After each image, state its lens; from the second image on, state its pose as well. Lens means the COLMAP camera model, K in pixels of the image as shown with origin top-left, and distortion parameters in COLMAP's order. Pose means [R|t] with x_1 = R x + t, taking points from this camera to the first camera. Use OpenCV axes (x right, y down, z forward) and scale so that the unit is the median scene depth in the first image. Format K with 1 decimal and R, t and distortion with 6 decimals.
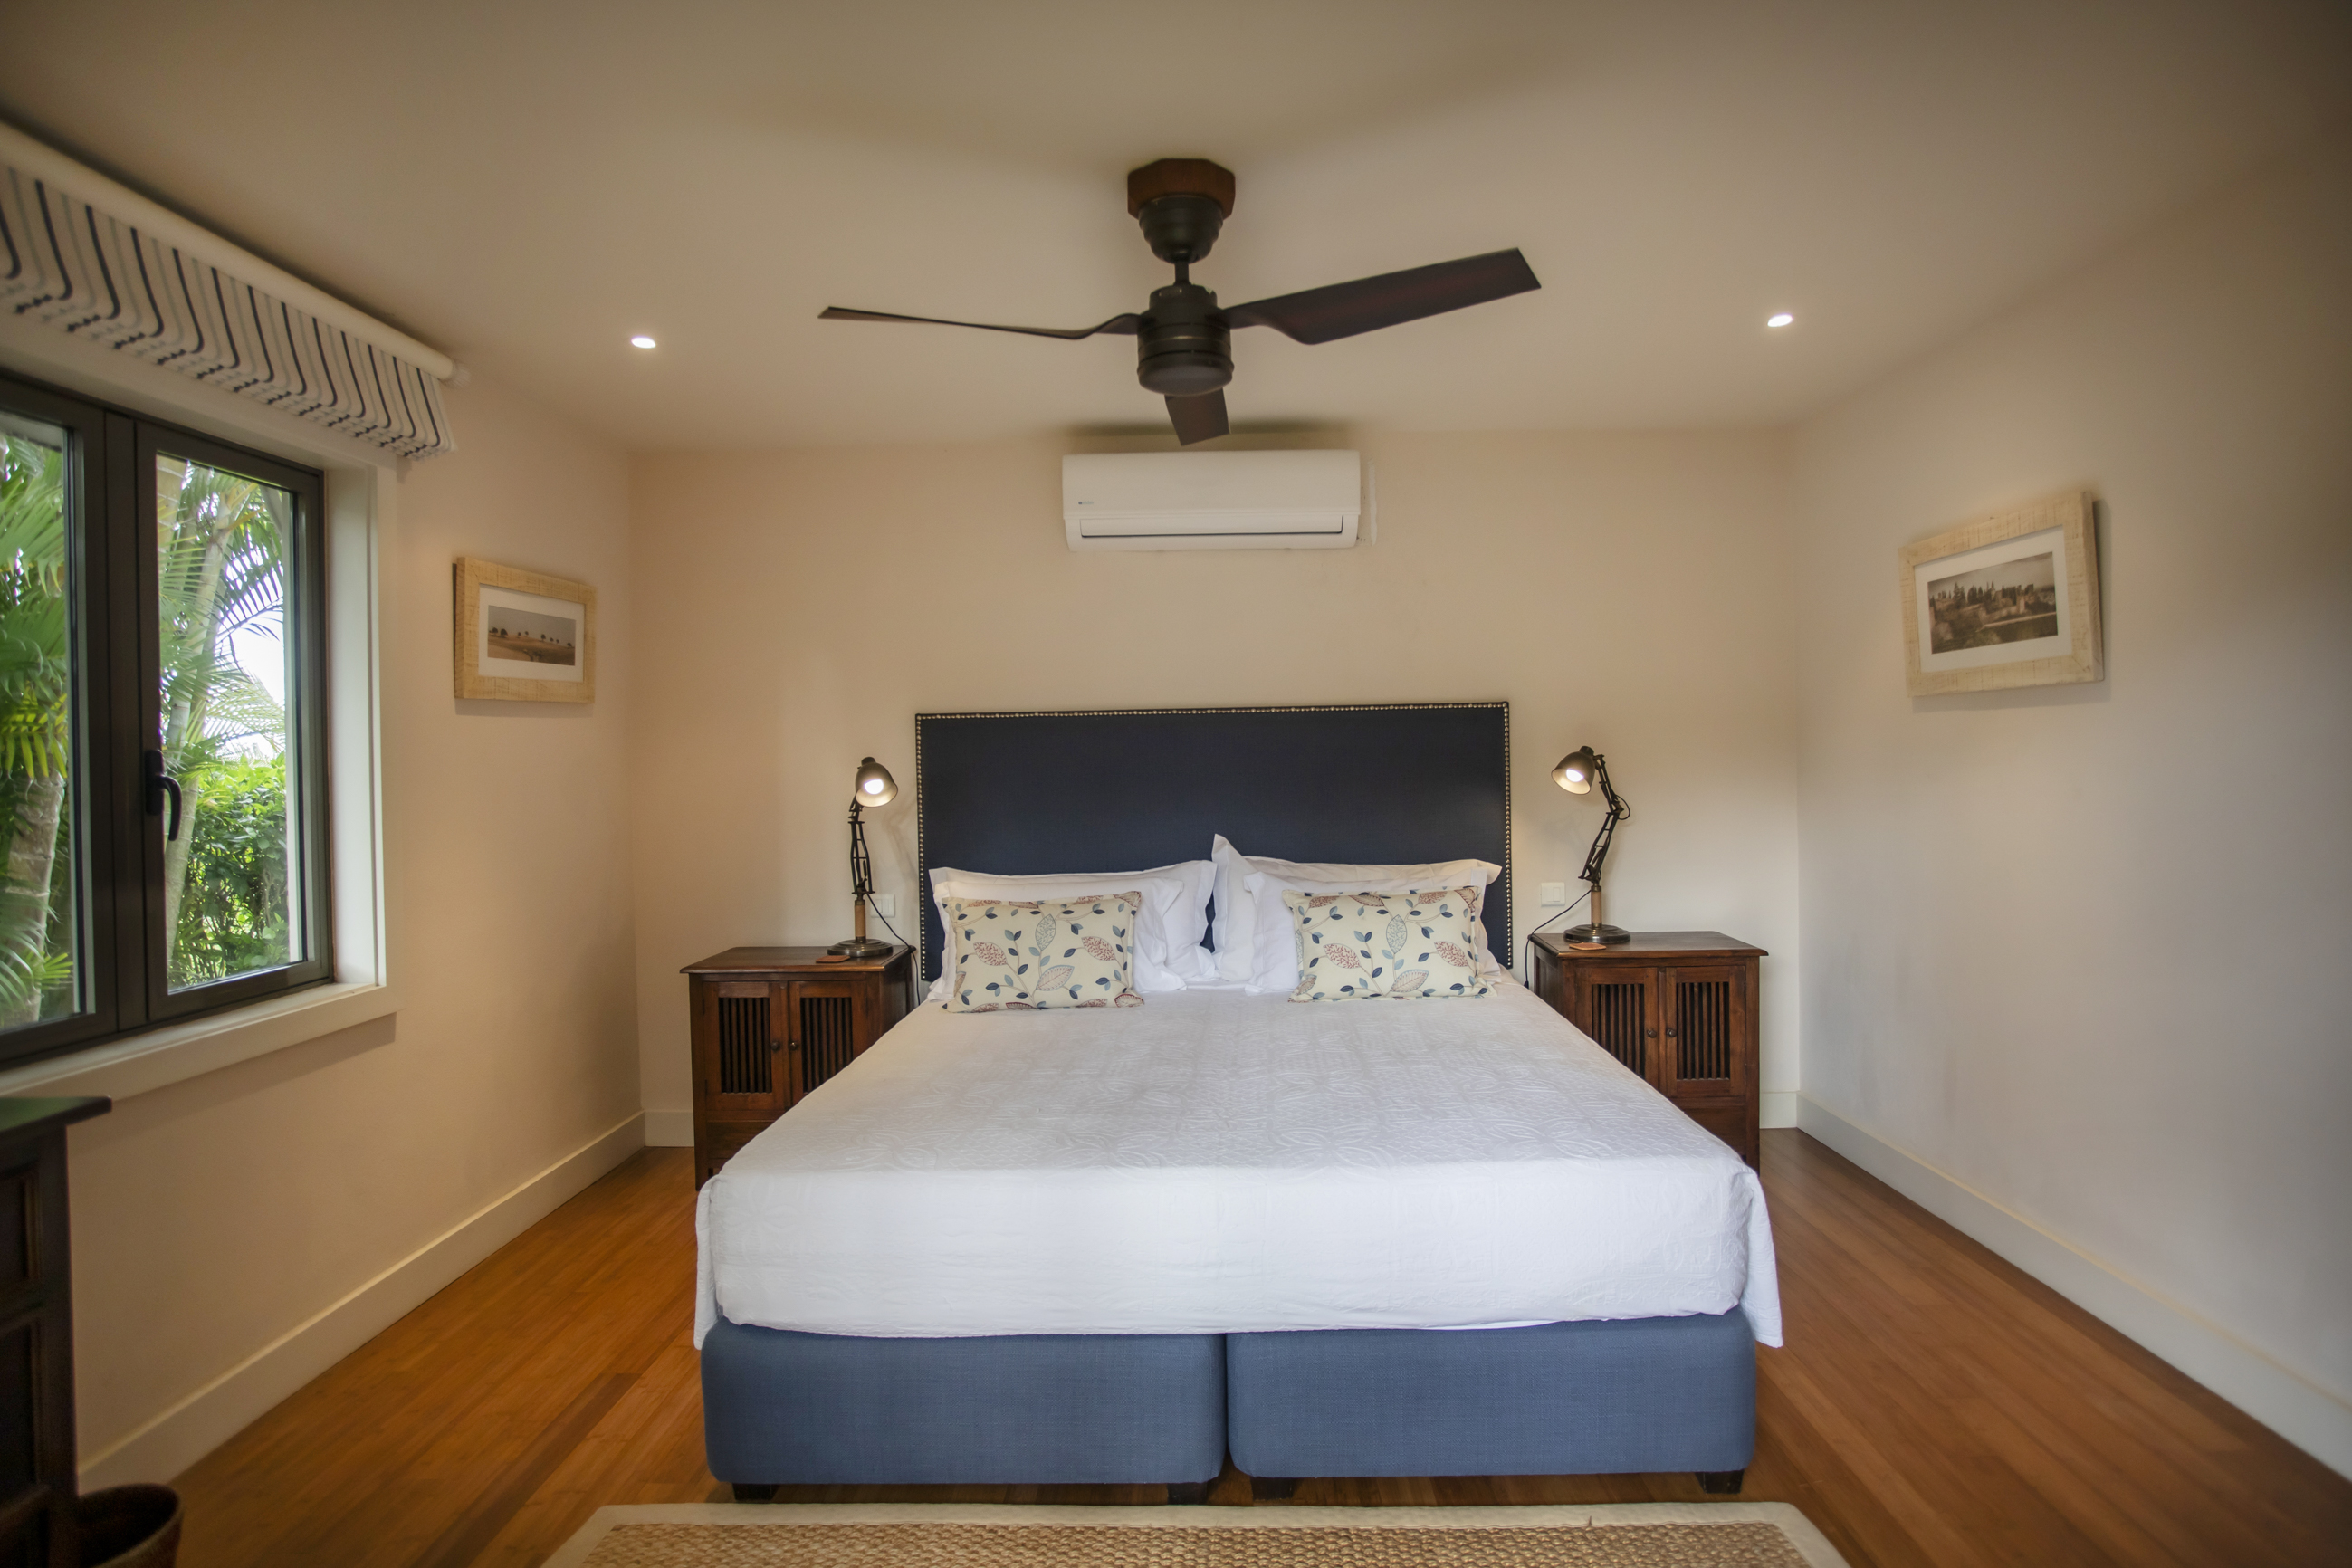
lens RADIAL K [[1208.3, 0, 1165.7], [0, 1208.3, 771.6], [0, 0, 1]] dist [-0.079816, 0.047115]
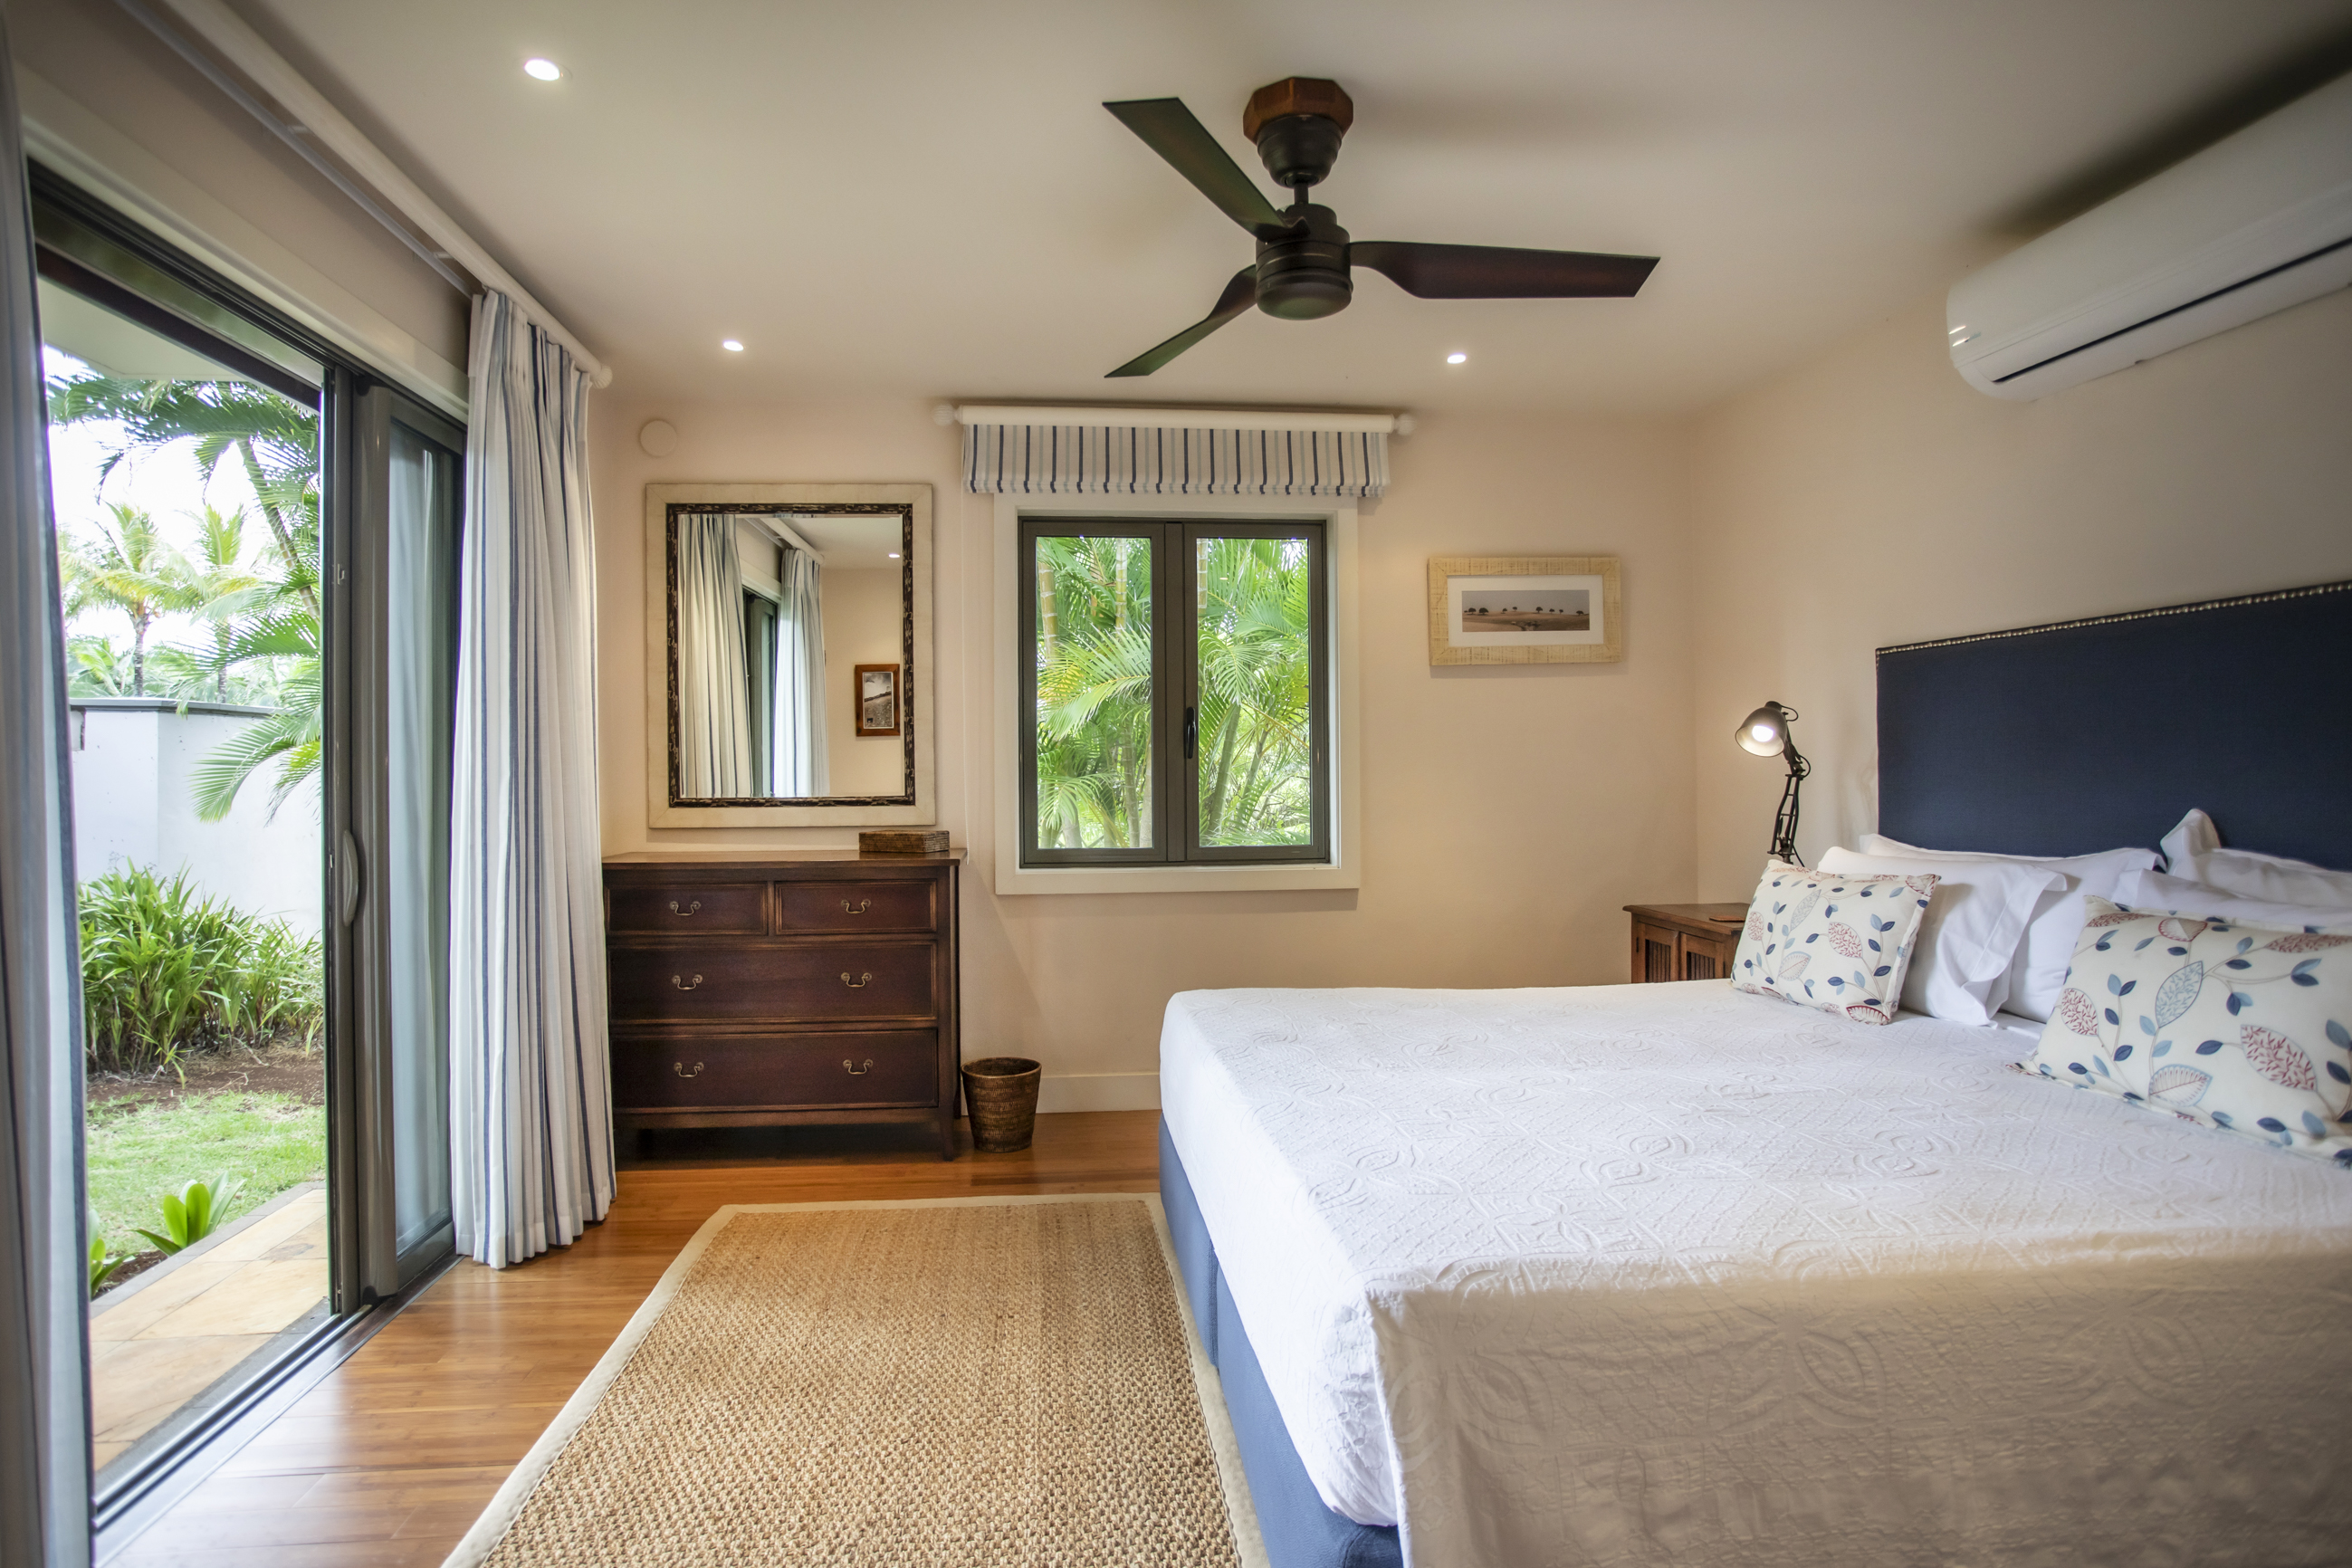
lens RADIAL K [[1208.3, 0, 1165.7], [0, 1208.3, 771.6], [0, 0, 1]] dist [-0.079816, 0.047115]
pose [[0.138359, 0.021046, -0.990159, 0.646488], [-0.008444, 0.999763, 0.020070, 0.029646], [0.990346, 0.005584, 0.138504, 0.485380]]
